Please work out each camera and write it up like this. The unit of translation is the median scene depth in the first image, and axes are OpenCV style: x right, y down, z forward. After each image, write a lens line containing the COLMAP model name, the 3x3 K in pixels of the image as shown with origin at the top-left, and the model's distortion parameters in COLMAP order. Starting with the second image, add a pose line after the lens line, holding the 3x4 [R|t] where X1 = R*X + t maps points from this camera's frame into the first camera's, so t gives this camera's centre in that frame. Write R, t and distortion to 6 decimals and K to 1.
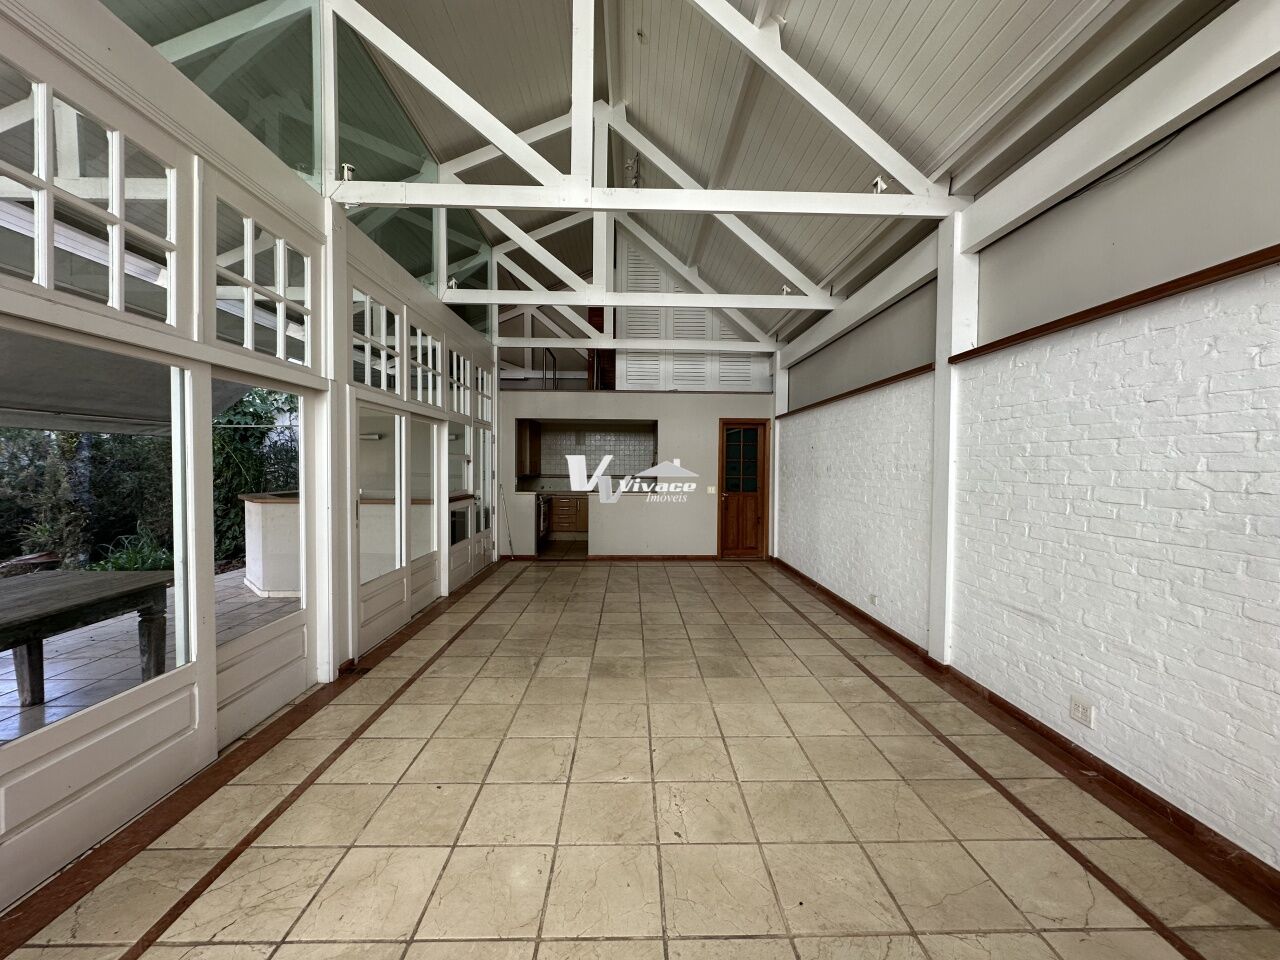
lens RADIAL K [[514.0, 0, 639.7], [0, 514.0, 477.7], [0, 0, 1]] dist [-0.006748, 0.001566]
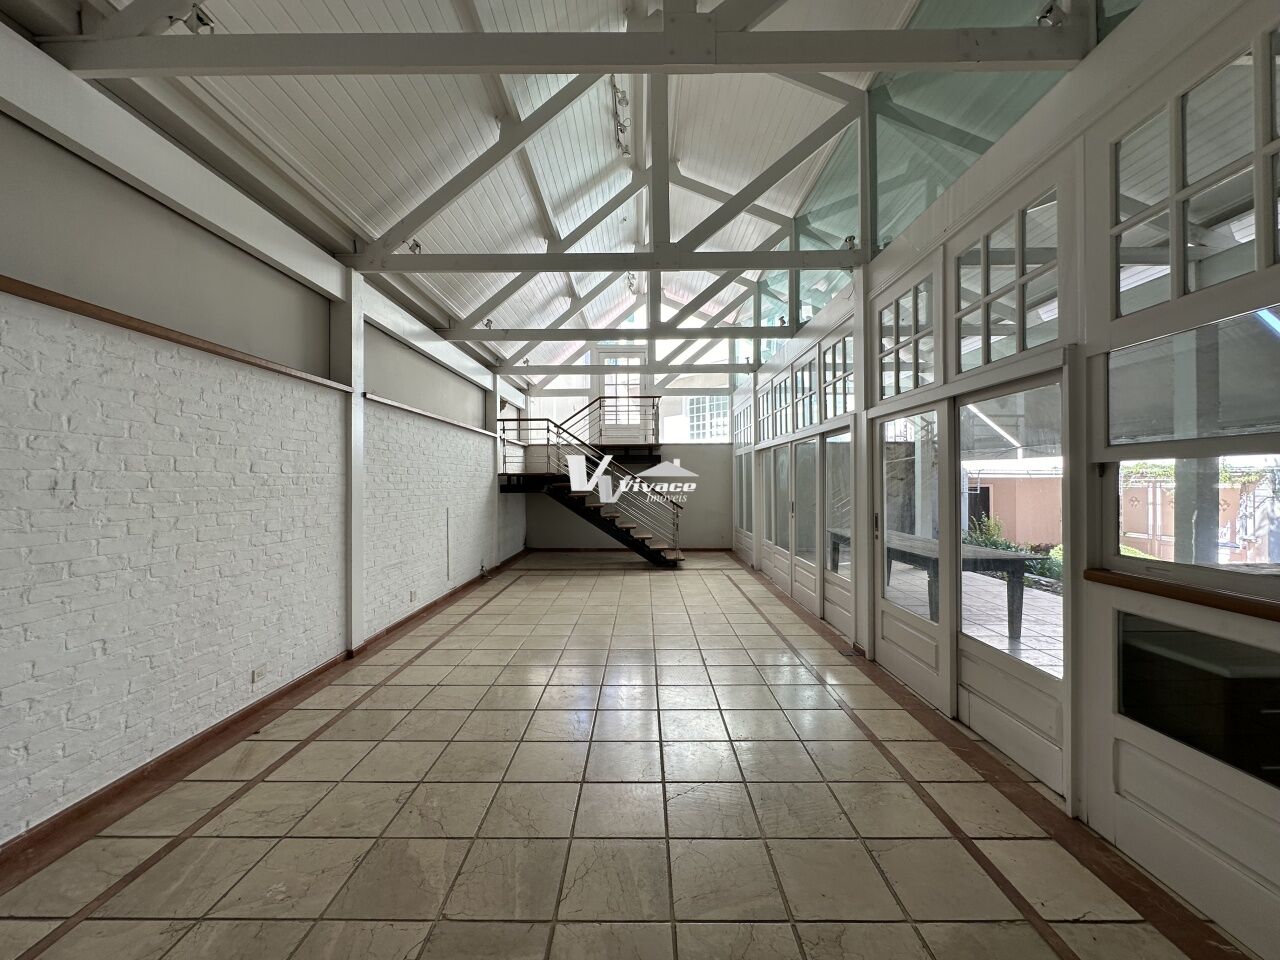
lens RADIAL K [[514.0, 0, 639.4], [0, 514.0, 479.6], [0, 0, 1]] dist [-0.006748, 0.001566]
pose [[-0.999707, 0.003541, 0.023952, -0.082517], [0.003936, 0.999857, 0.016477, -0.038418], [-0.023890, 0.016566, -0.999577, 1.886947]]
